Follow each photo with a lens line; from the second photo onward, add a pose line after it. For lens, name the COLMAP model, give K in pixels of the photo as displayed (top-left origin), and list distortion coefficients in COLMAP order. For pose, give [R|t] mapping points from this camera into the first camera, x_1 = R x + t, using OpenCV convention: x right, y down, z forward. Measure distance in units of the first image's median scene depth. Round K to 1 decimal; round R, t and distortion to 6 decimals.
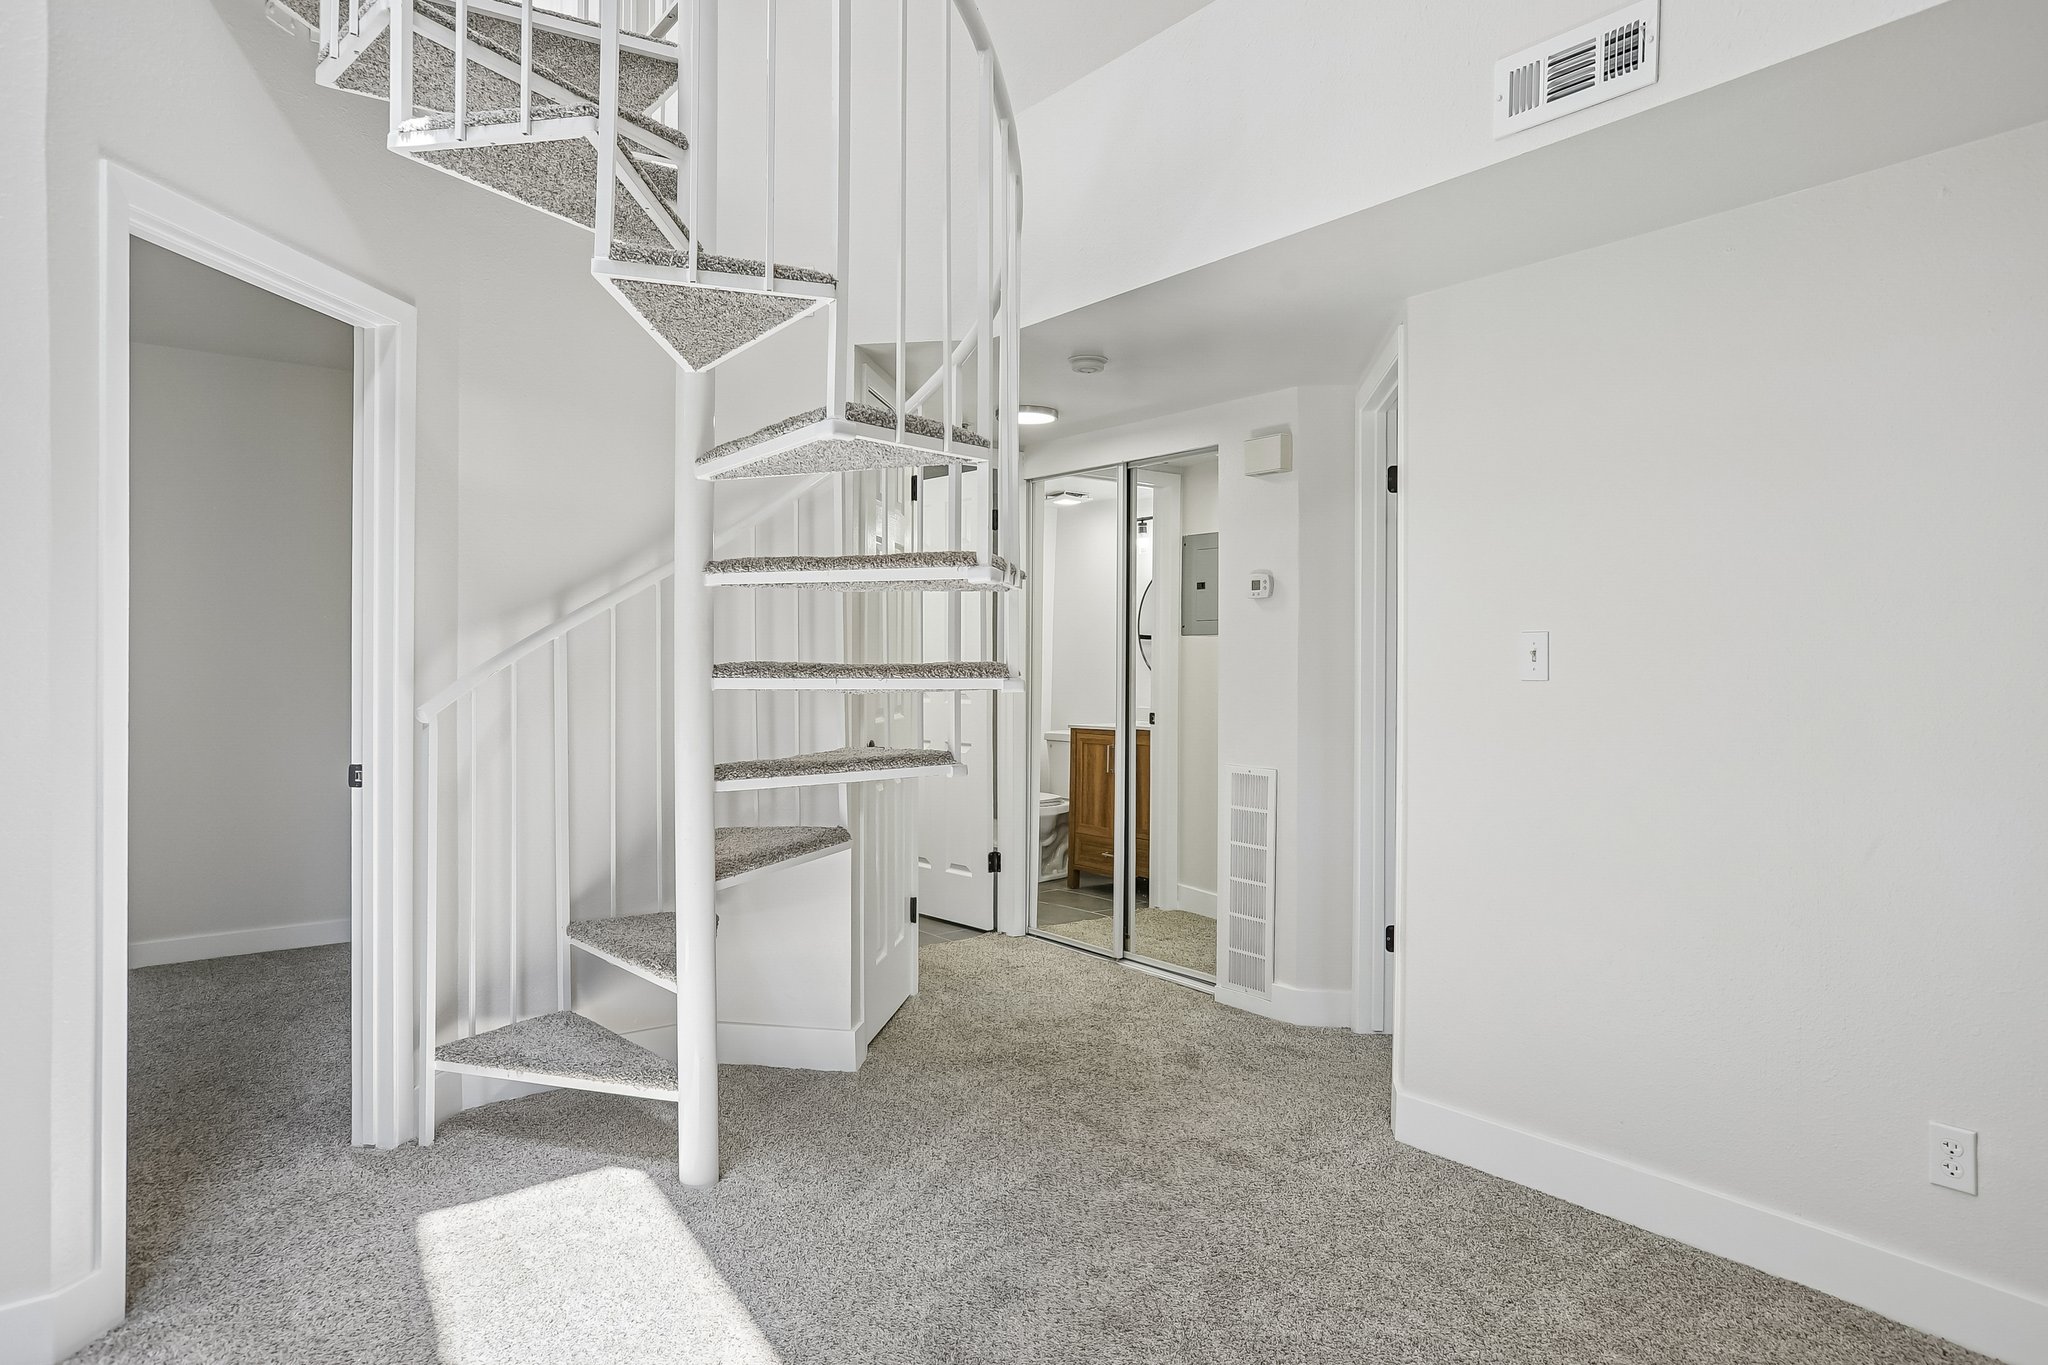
lens RADIAL K [[1236.7, 0, 1028.1], [0, 1236.7, 662.2], [0, 0, 1]] dist [-0.007133, -0.000010]
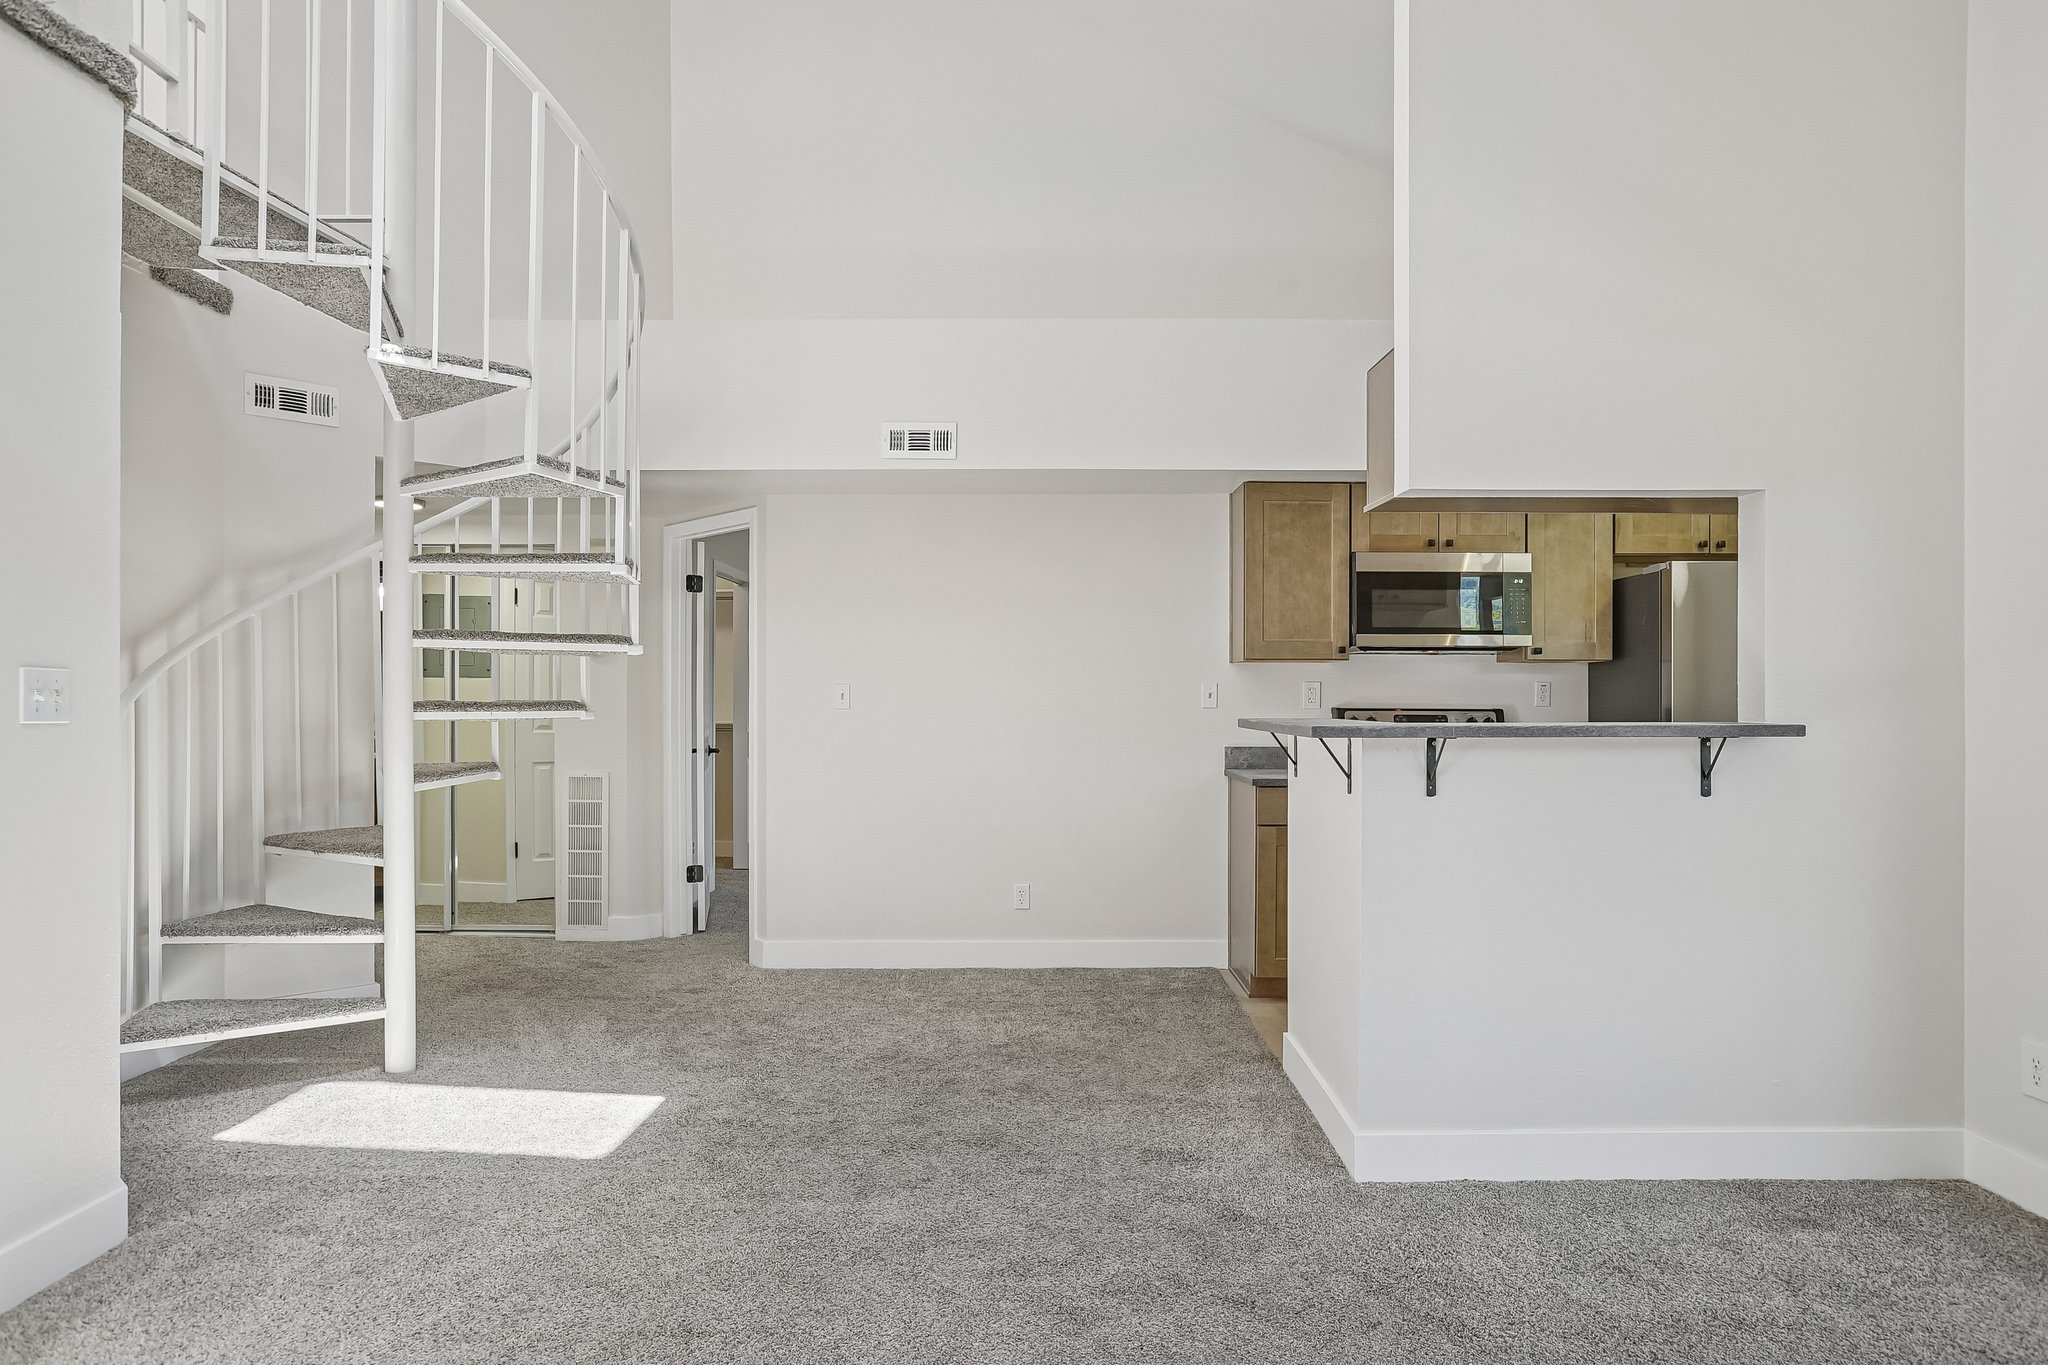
lens RADIAL K [[1210.6, 0, 1023.3], [0, 1210.6, 689.5], [0, 0, 1]] dist [0.006211, 0.000808]
pose [[0.621337, 0.004401, 0.783531, -0.903518], [-0.001110, 0.999988, -0.004736, -0.006984], [-0.783543, 0.002073, 0.621334, -0.409171]]
